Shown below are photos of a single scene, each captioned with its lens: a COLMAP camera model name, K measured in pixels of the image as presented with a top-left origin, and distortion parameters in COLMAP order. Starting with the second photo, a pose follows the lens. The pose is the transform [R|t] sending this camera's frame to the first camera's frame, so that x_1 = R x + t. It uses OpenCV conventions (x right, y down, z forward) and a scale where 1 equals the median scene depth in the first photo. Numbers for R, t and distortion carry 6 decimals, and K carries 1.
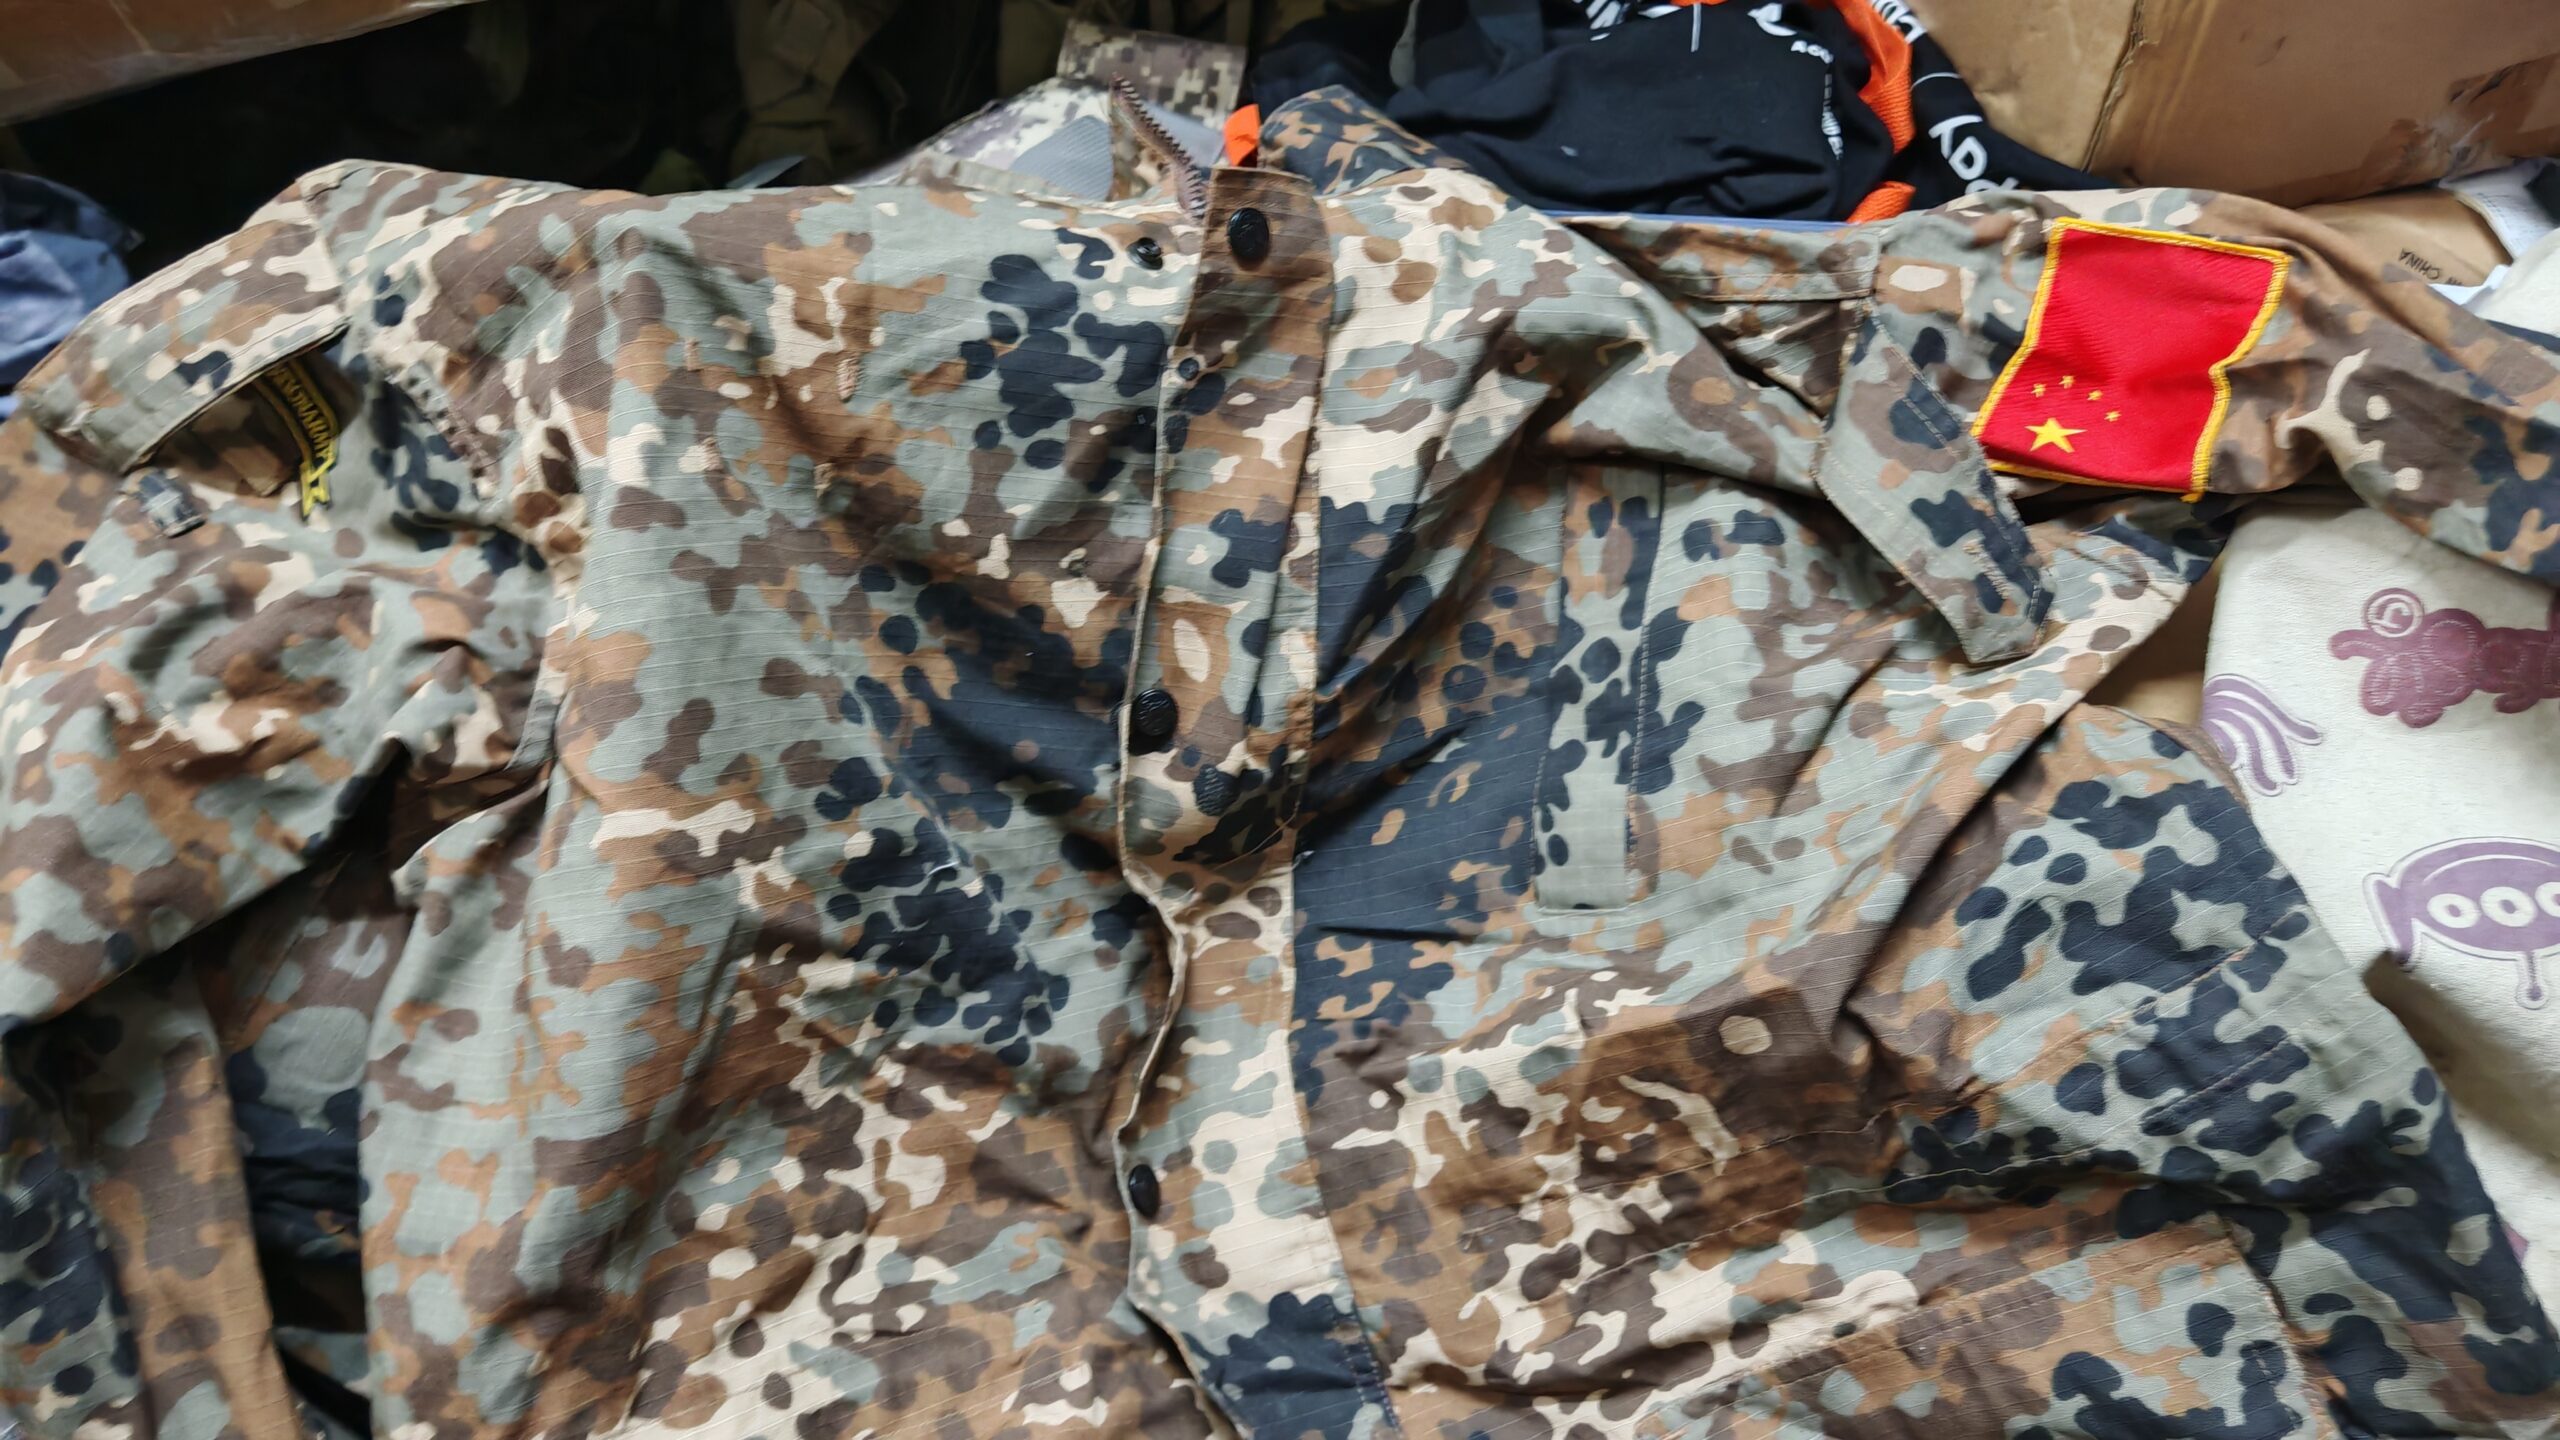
lens RADIAL K [[1860.5, 0, 1280.0], [0, 1860.5, 720.0], [0, 0, 1]] dist [0.018503, 0.002538]
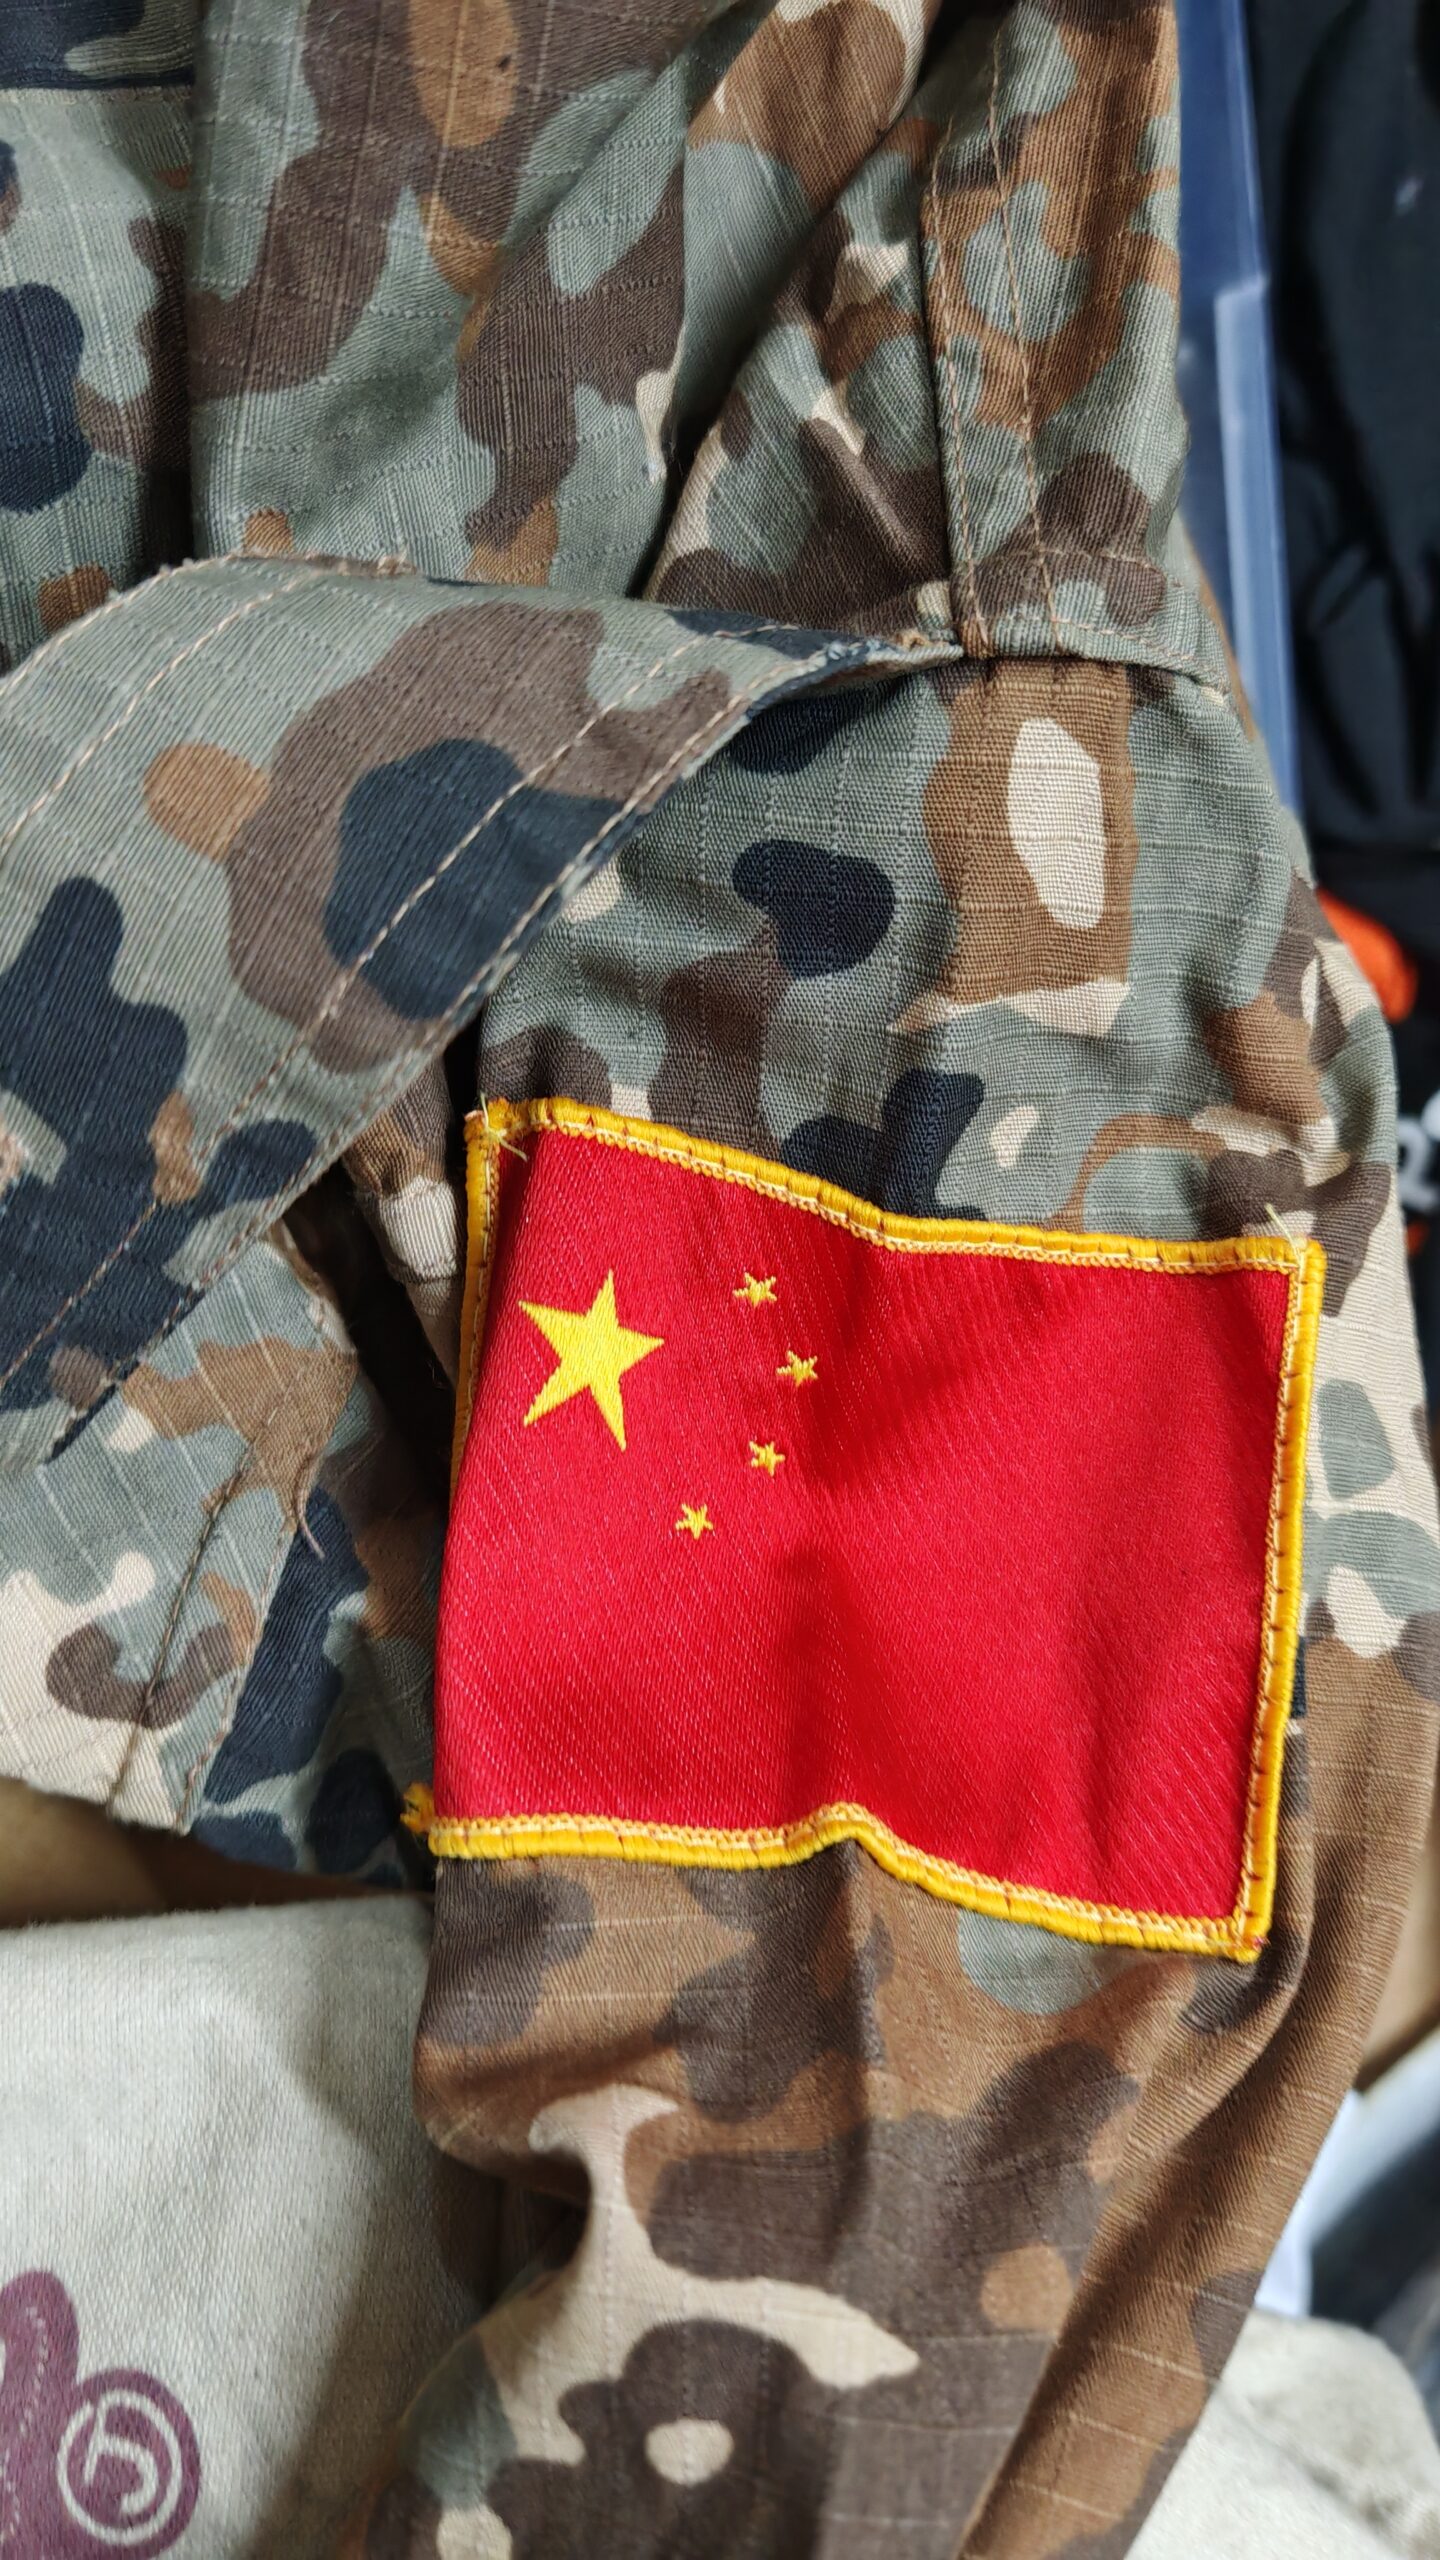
lens RADIAL K [[1860.5, 0, 720.0], [0, 1860.5, 1280.0], [0, 0, 1]] dist [0.018503, 0.002538]
pose [[0.197419, 0.934619, 0.295827, 0.313801], [-0.979955, 0.179925, 0.085526, -0.198812], [0.026708, -0.306781, 0.951405, 0.709671]]
